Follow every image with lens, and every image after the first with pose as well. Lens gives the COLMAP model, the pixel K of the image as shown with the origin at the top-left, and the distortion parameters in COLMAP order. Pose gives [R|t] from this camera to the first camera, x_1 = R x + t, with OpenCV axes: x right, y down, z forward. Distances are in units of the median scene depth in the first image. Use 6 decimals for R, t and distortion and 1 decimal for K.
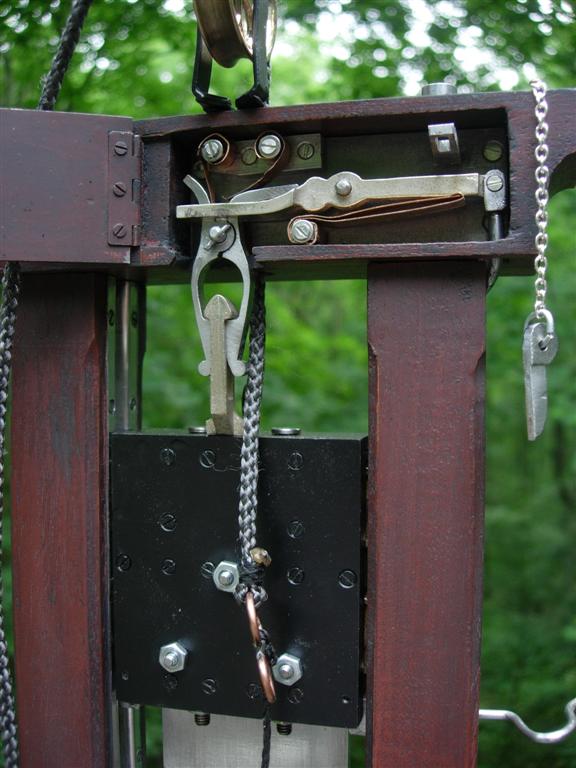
lens RADIAL K [[836.4, 0, 288.0], [0, 836.4, 384.0], [0, 0, 1]] dist [-0.003338, -0.379853]
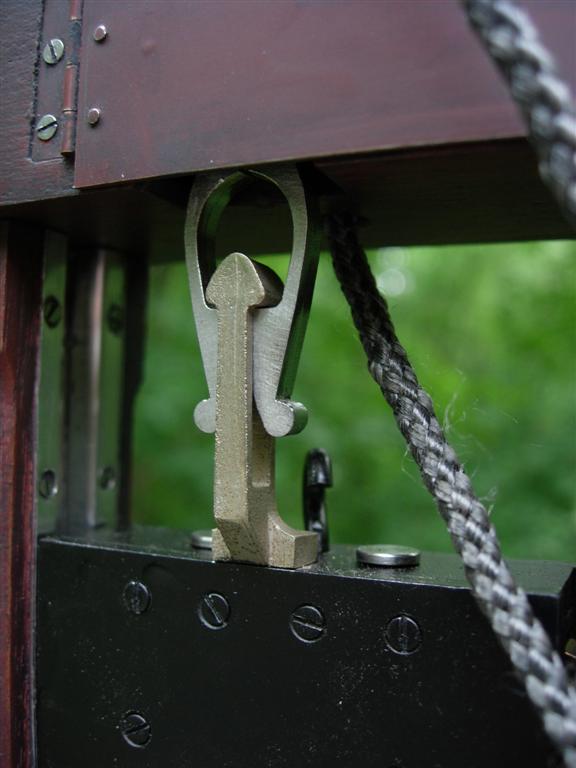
lens RADIAL K [[836.4, 0, 288.0], [0, 836.4, 384.0], [0, 0, 1]] dist [-0.003338, -0.379853]
pose [[0.988400, 0.023138, -0.150103, 0.011062], [-0.031662, 0.998003, -0.054652, -0.012062], [0.148539, 0.058770, 0.987159, 0.533567]]
